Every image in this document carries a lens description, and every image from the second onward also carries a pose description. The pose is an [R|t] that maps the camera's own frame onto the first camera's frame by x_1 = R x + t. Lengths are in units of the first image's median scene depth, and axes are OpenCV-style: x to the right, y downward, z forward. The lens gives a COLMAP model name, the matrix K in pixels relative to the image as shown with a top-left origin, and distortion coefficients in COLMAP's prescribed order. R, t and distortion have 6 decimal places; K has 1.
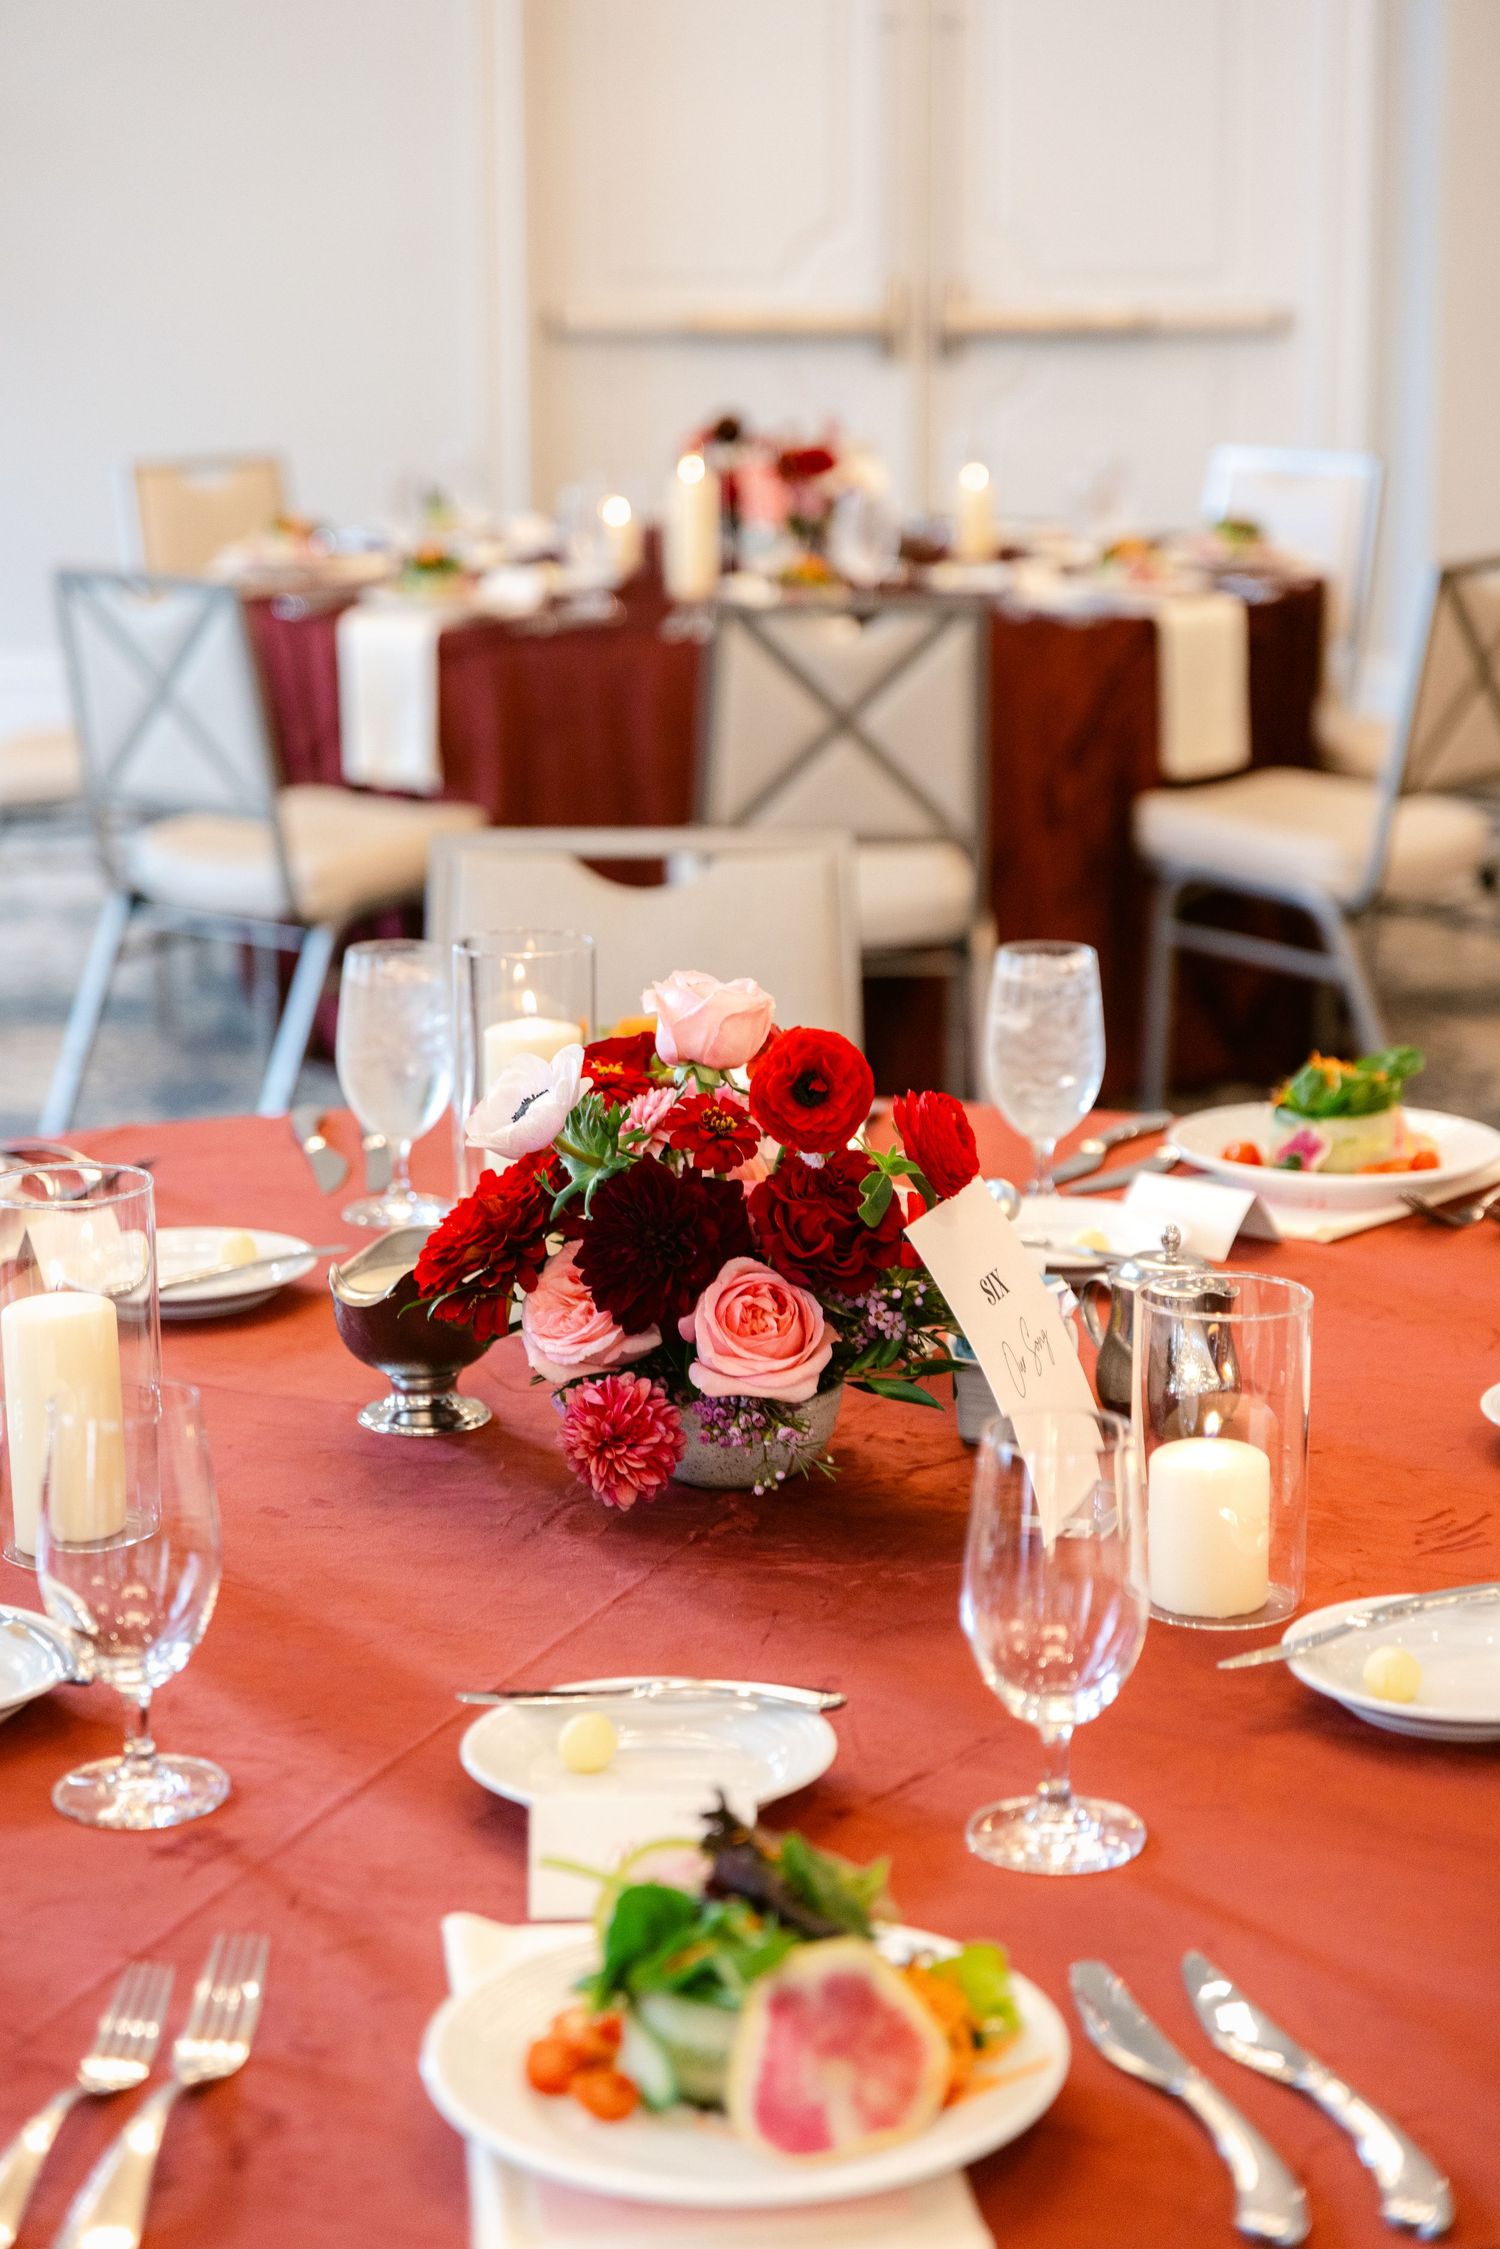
lens RADIAL K [[4250.1, 0, 750.0], [0, 4250.1, 1124.5], [0, 0, 1]] dist [0.008801, 0.042715]
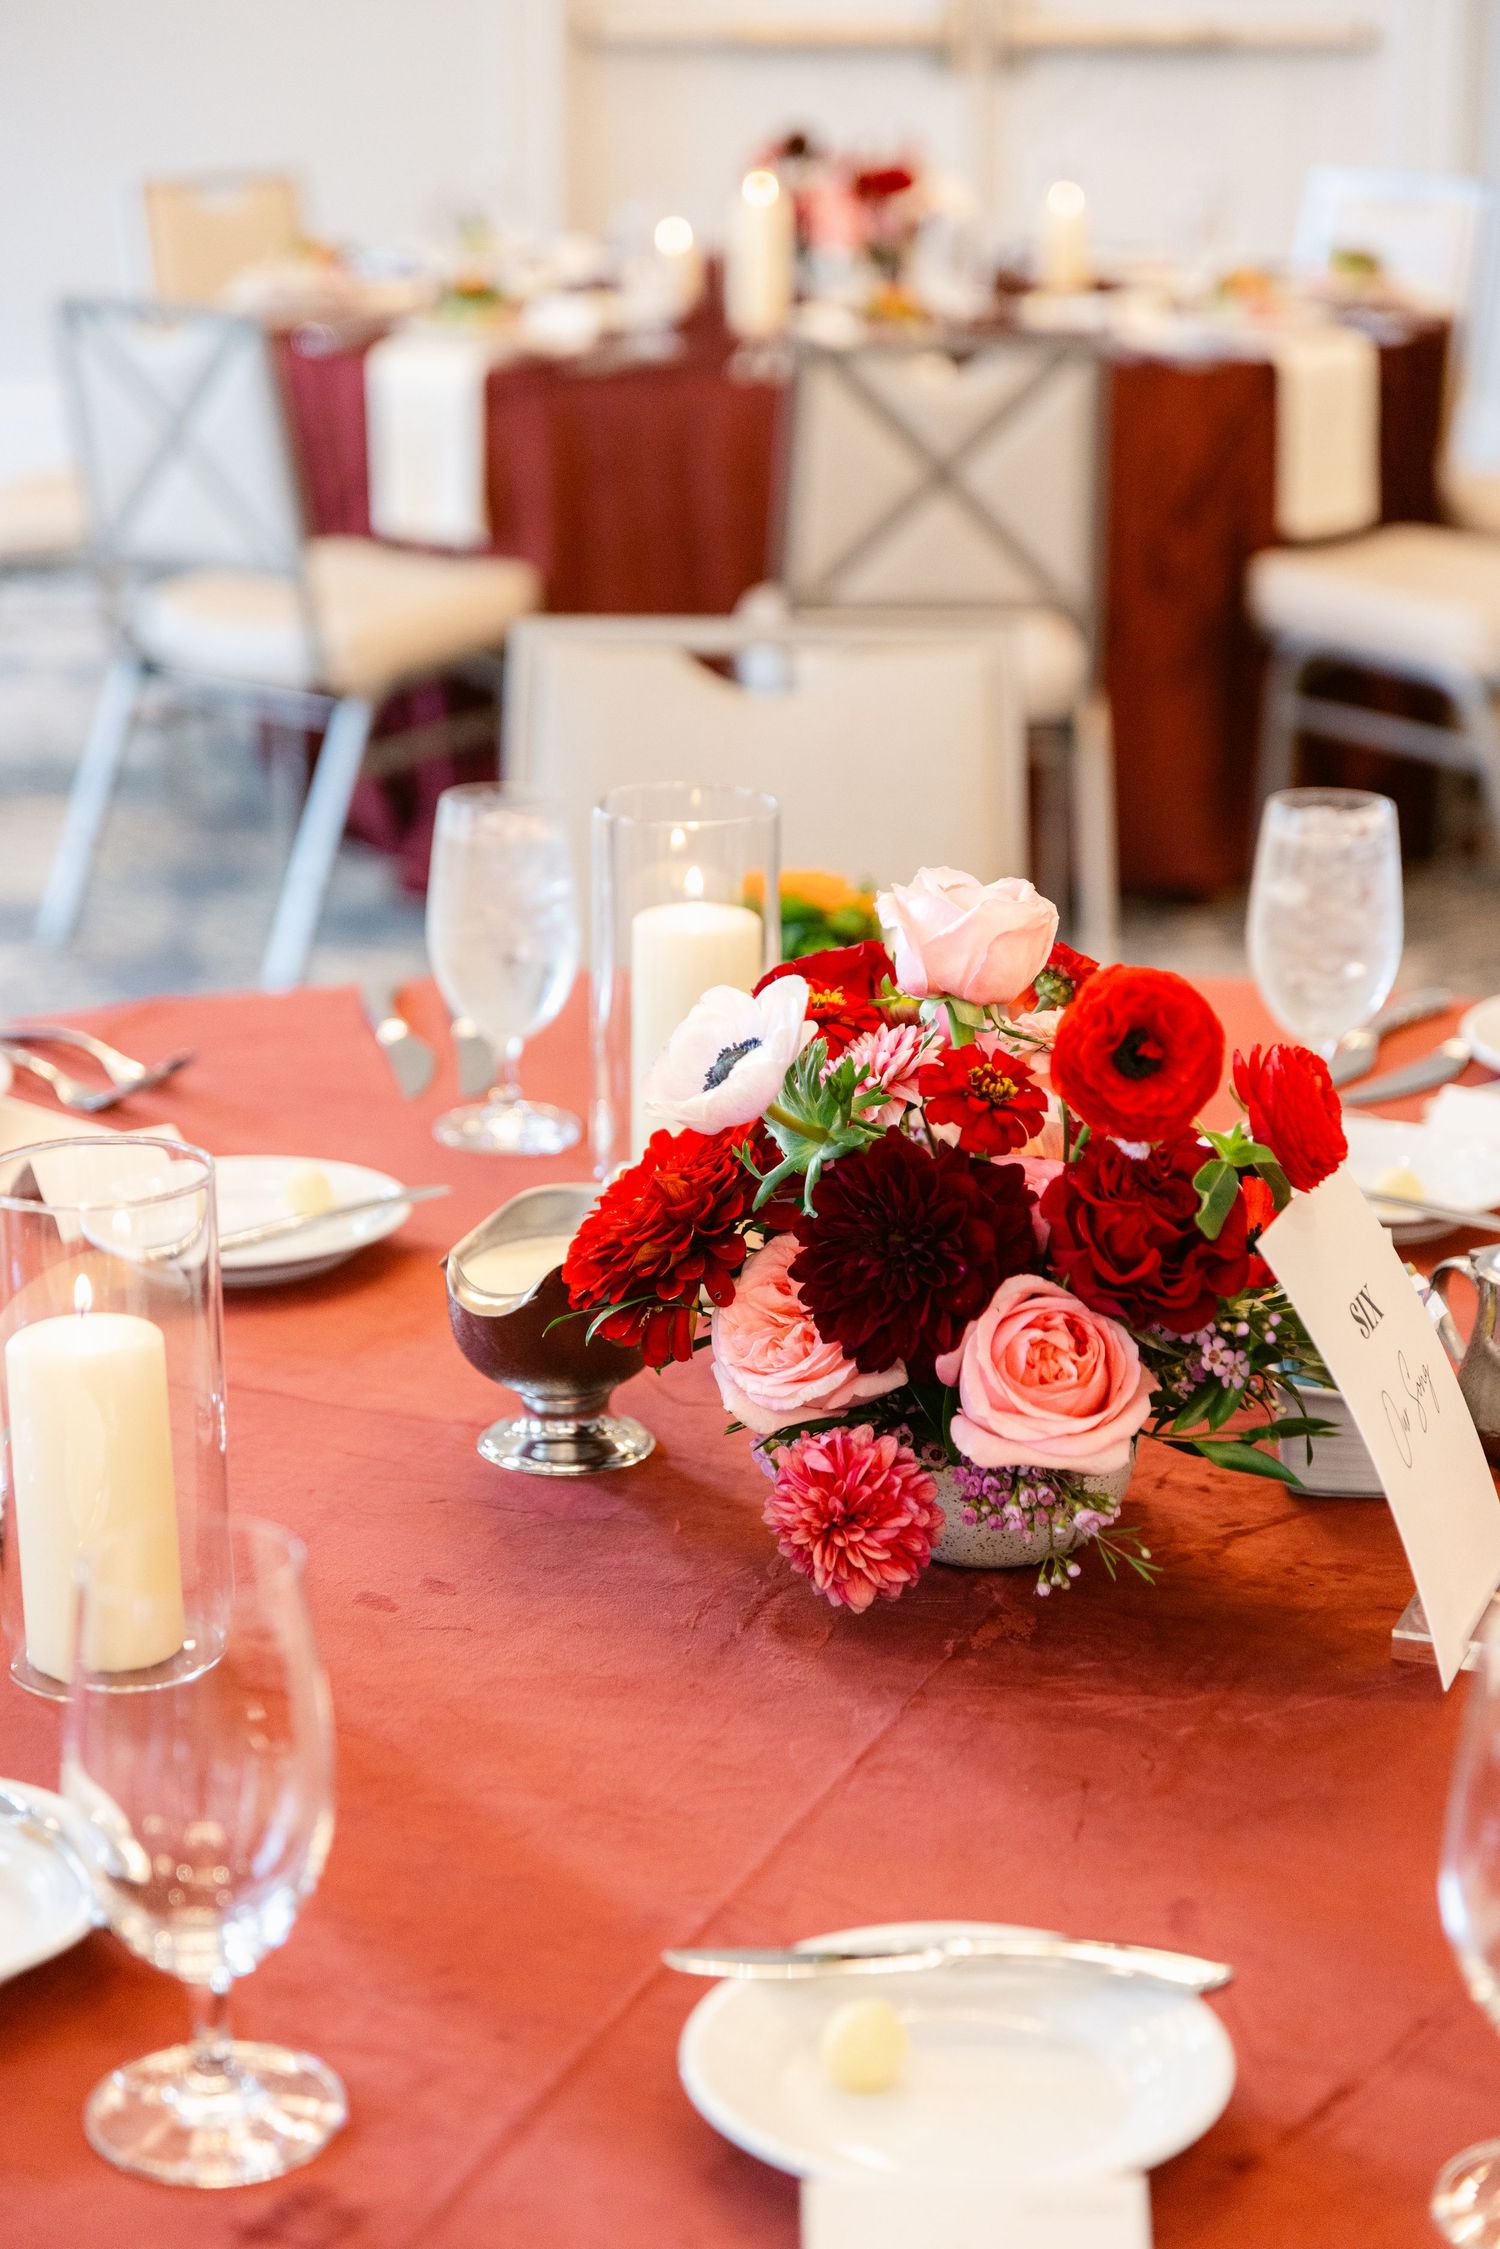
lens RADIAL K [[4250.1, 0, 750.0], [0, 4250.1, 1124.5], [0, 0, 1]] dist [0.008801, 0.042715]
pose [[0.999981, 0.006134, 0.000865, -0.047190], [-0.006176, 0.998030, 0.062429, -0.037265], [-0.000480, -0.062433, 0.998049, 0.262014]]
